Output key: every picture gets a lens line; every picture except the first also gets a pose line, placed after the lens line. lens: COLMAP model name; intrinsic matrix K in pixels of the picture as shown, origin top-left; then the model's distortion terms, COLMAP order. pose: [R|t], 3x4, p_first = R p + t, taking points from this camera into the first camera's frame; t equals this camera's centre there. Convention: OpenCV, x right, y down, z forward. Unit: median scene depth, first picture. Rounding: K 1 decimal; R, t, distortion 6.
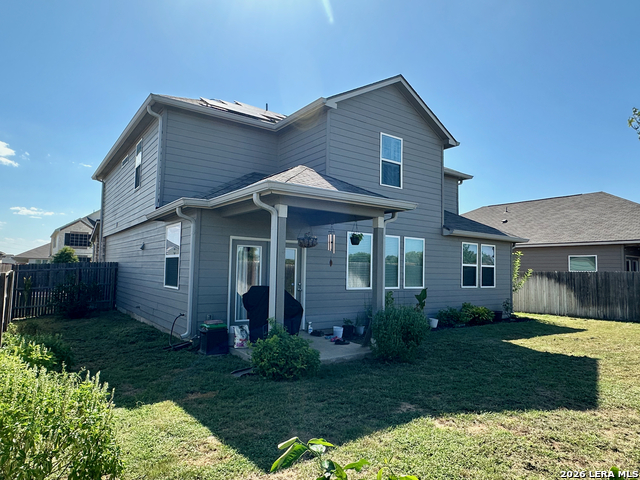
lens RADIAL K [[413.1, 0, 320.0], [0, 413.1, 240.0], [0, 0, 1]] dist [-0.003899, 0.001458]
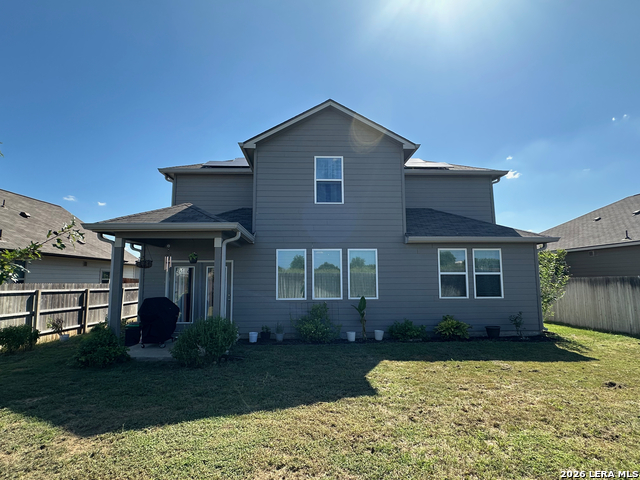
lens RADIAL K [[336.2, 0, 320.0], [0, 336.2, 240.0], [0, 0, 1]] dist [-0.001710, -0.000495]
pose [[0.831419, -0.088263, -0.548591, 0.587193], [0.062757, 0.995902, -0.065119, 0.019575], [0.552090, 0.019713, 0.833551, 0.246434]]
